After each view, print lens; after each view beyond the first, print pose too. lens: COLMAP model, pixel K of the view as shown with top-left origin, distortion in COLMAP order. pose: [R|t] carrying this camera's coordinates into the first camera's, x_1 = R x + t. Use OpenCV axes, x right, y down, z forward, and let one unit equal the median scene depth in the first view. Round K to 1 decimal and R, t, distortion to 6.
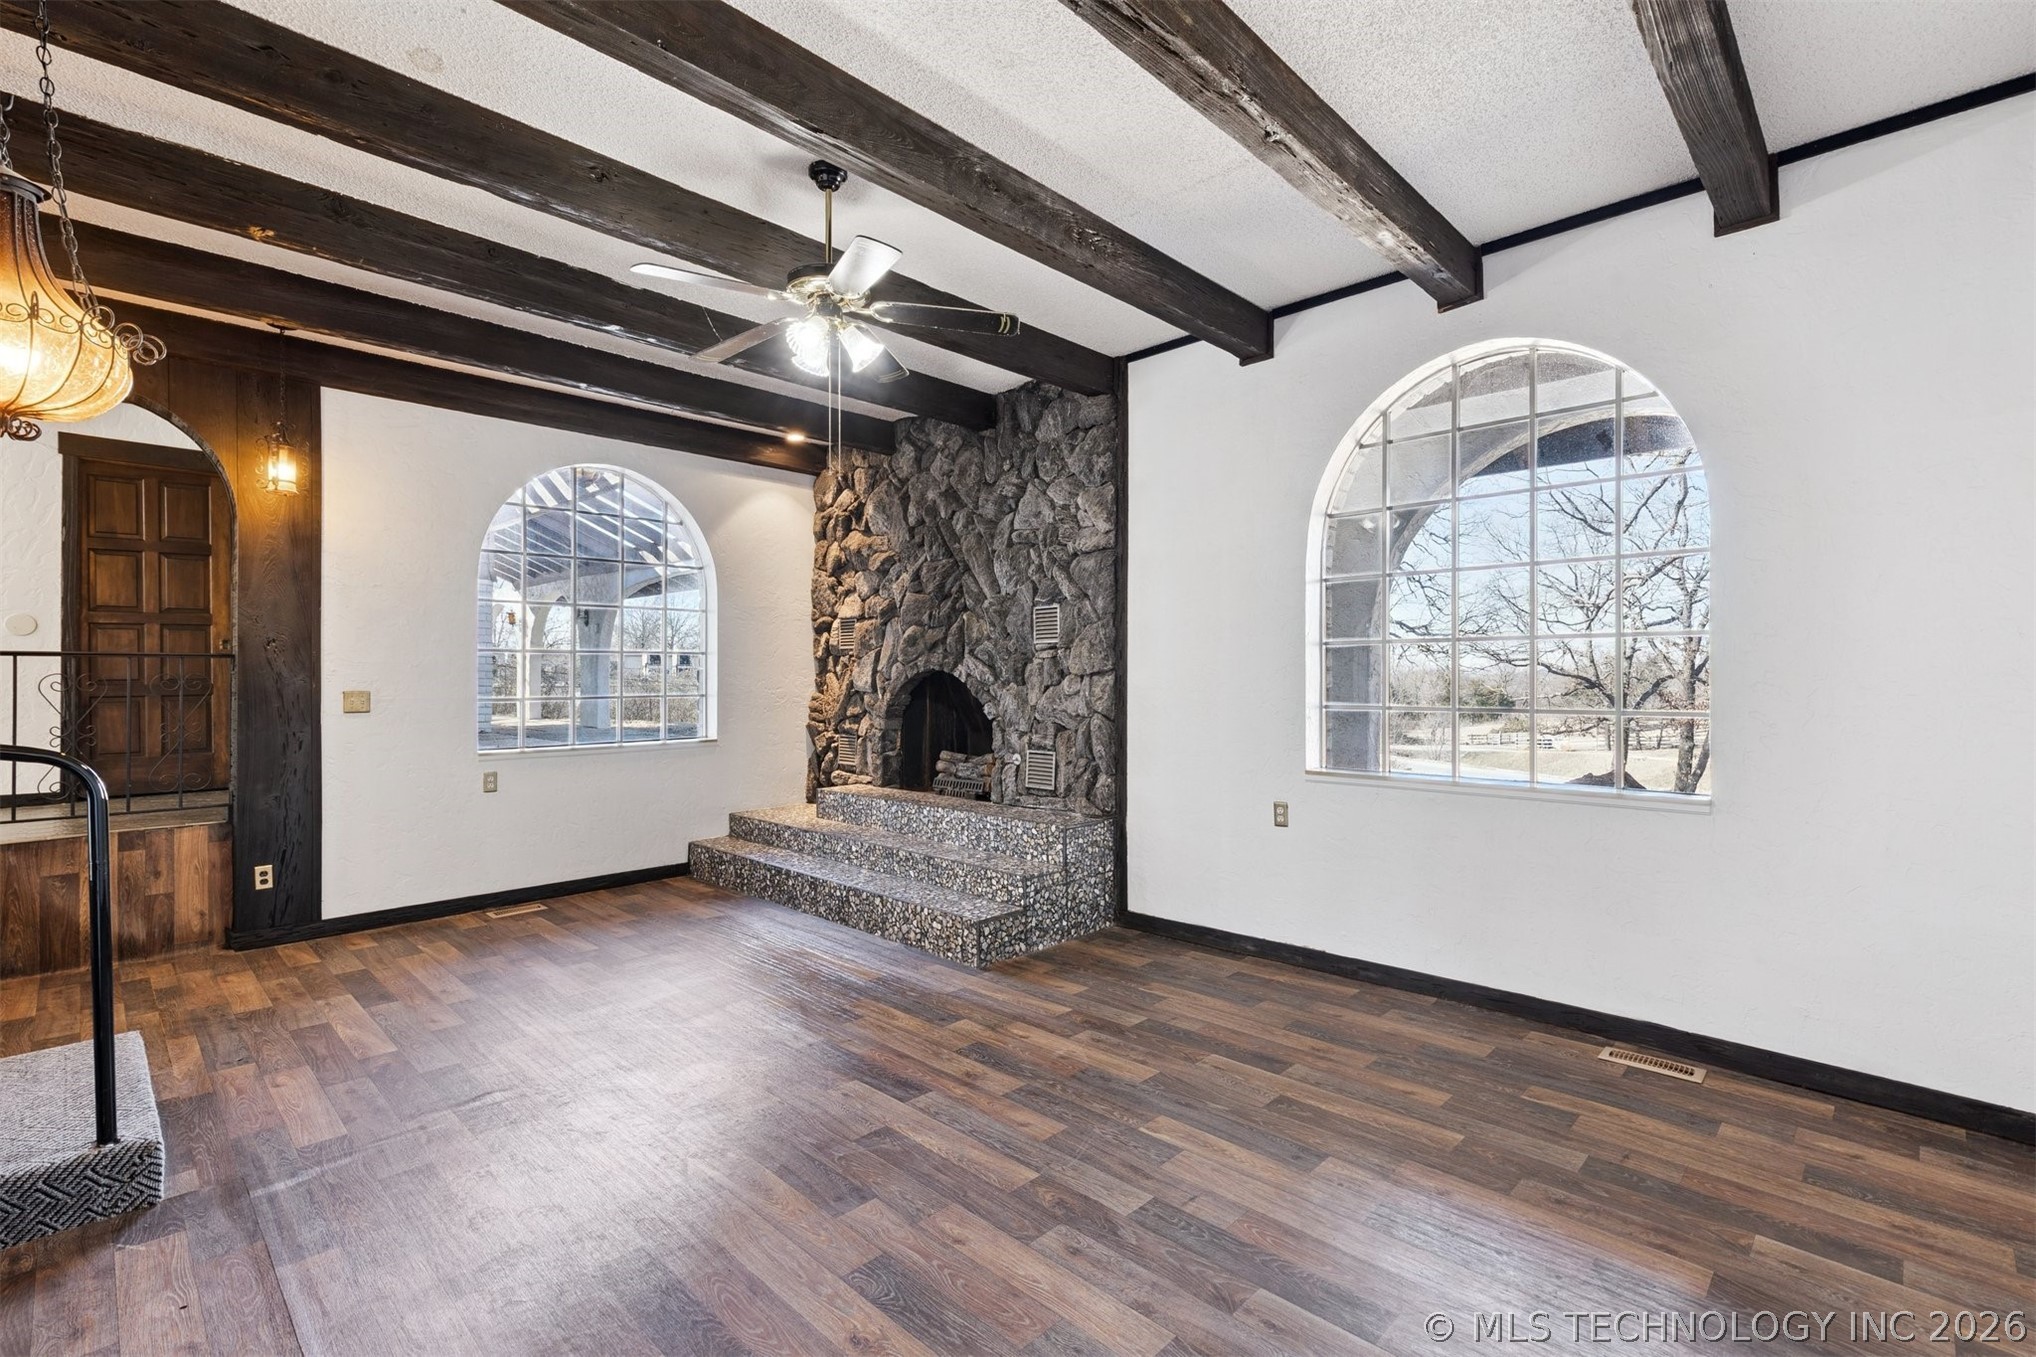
lens RADIAL K [[920.8, 0, 1005.4], [0, 920.8, 671.9], [0, 0, 1]] dist [-0.002285, -0.000102]
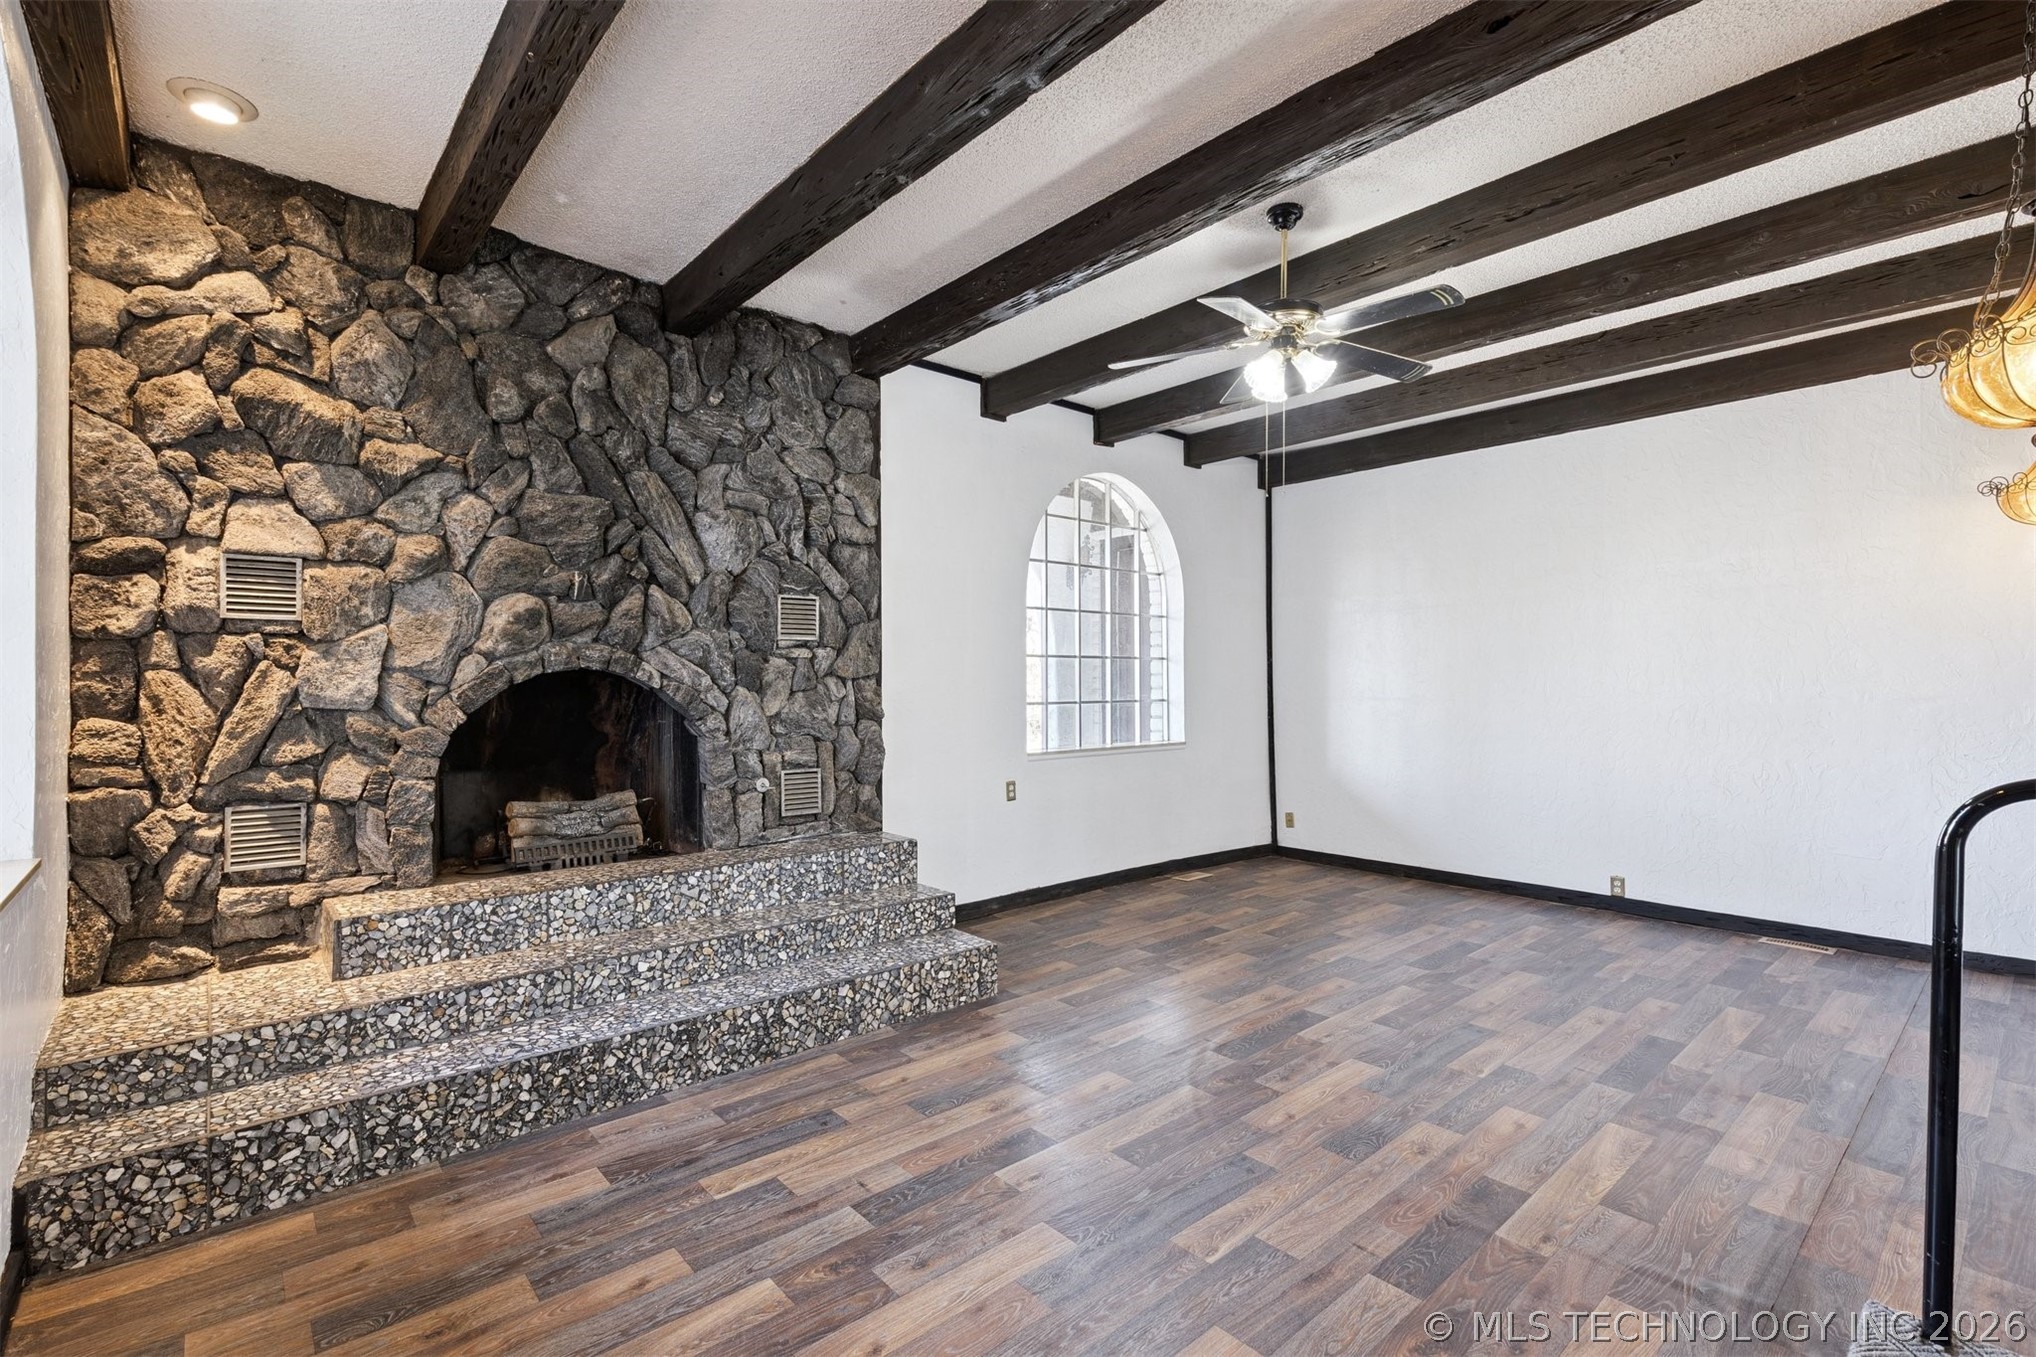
lens RADIAL K [[920.8, 0, 1005.8], [0, 920.8, 694.4], [0, 0, 1]] dist [-0.002285, -0.000102]
pose [[0.070247, -0.017018, 0.997384, -0.708551], [-0.008882, 0.999804, 0.017684, 0.001244], [-0.997490, -0.010101, 0.070082, 0.688029]]
